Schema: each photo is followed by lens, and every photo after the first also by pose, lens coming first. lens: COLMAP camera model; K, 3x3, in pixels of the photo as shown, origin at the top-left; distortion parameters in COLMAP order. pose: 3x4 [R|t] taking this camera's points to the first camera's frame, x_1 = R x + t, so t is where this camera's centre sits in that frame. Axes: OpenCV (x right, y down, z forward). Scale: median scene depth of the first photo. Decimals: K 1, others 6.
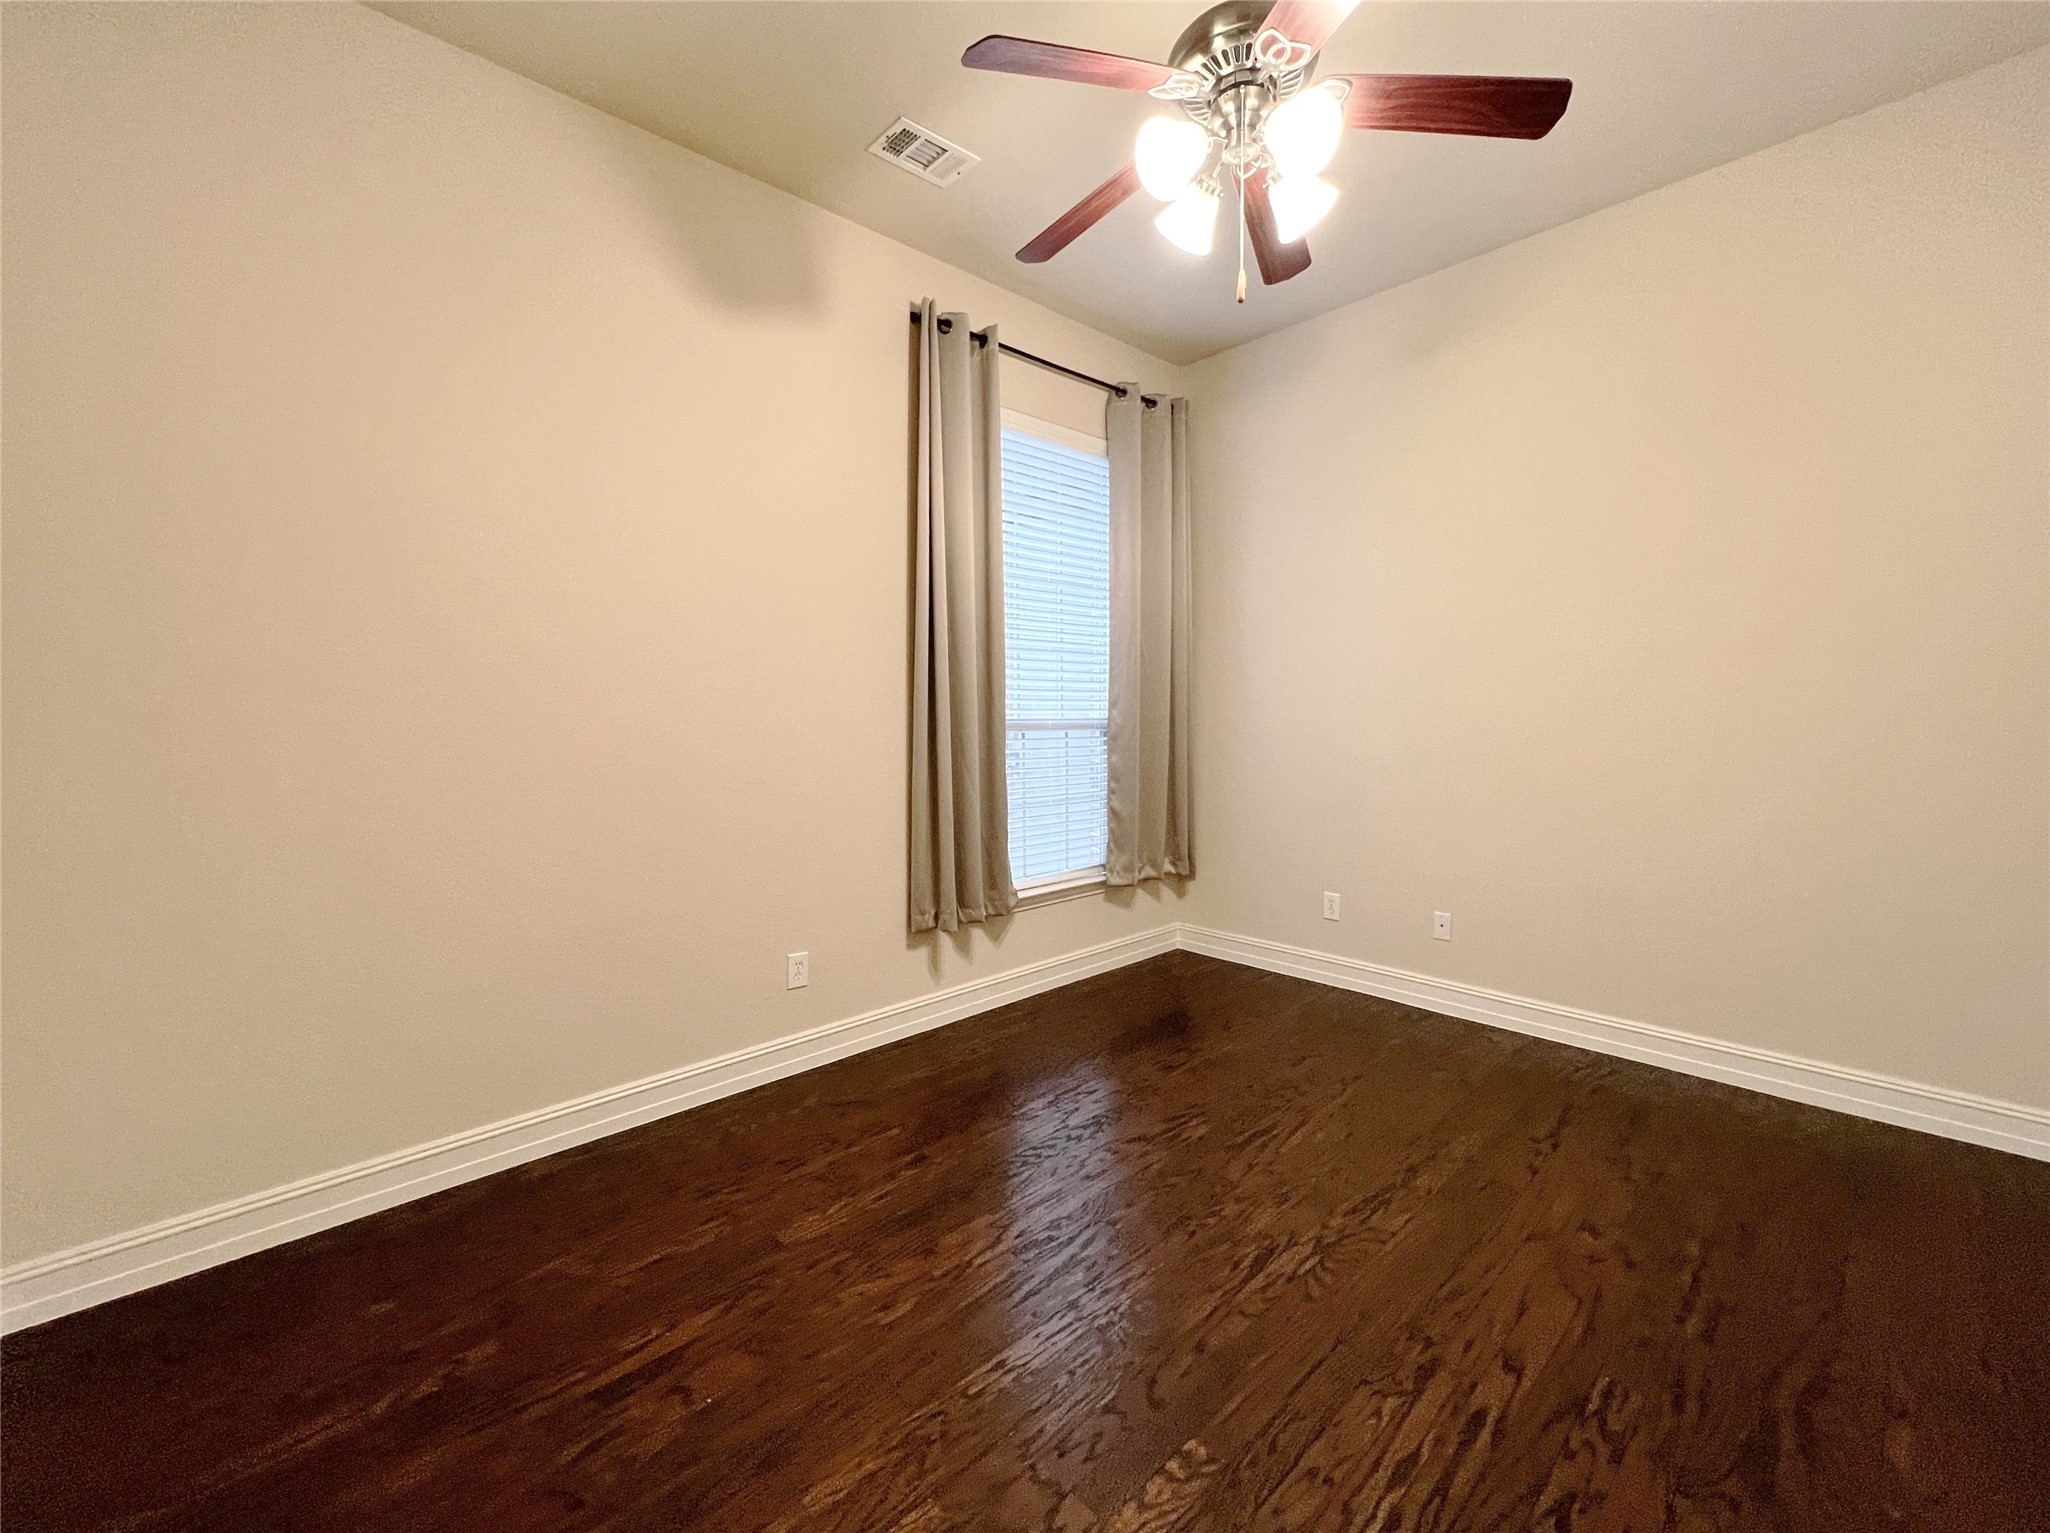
lens RADIAL K [[836.5, 0, 1025.0], [0, 836.5, 766.5], [0, 0, 1]] dist [-0.002755, 0.000769]
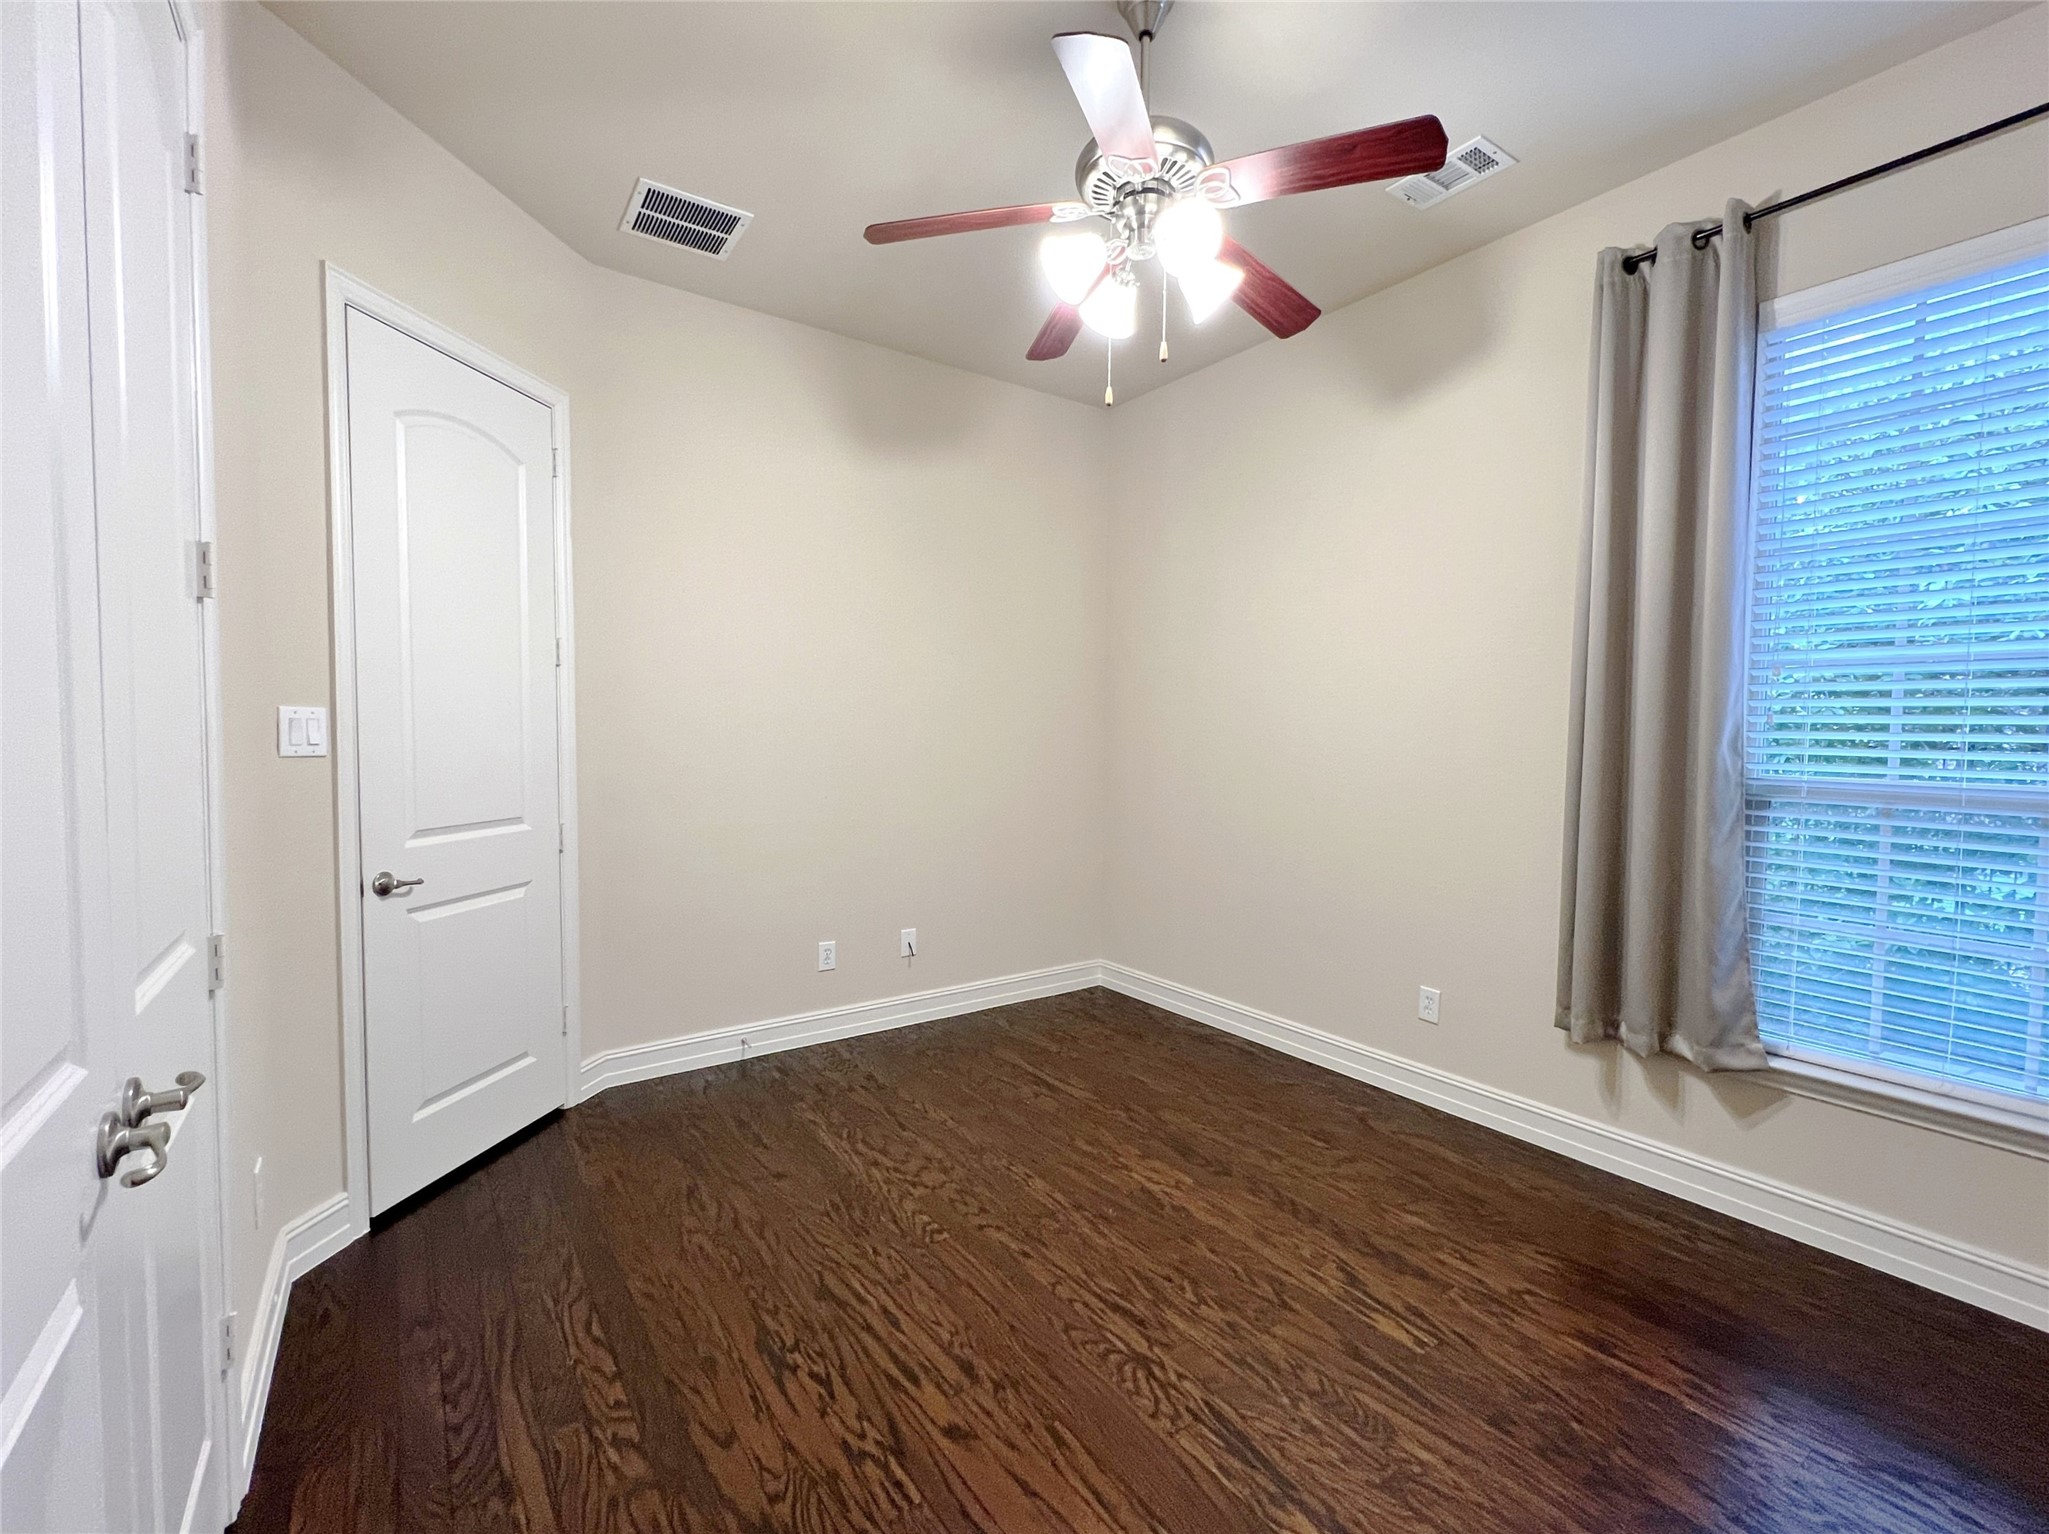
lens RADIAL K [[861.9, 0, 1024.5], [0, 861.9, 767.0], [0, 0, 1]] dist [-0.001522, -0.000324]
pose [[-0.116926, 0.050190, -0.991872, 1.278239], [-0.074220, 0.995488, 0.059123, -0.114018], [0.990363, 0.080530, -0.112673, 0.933273]]
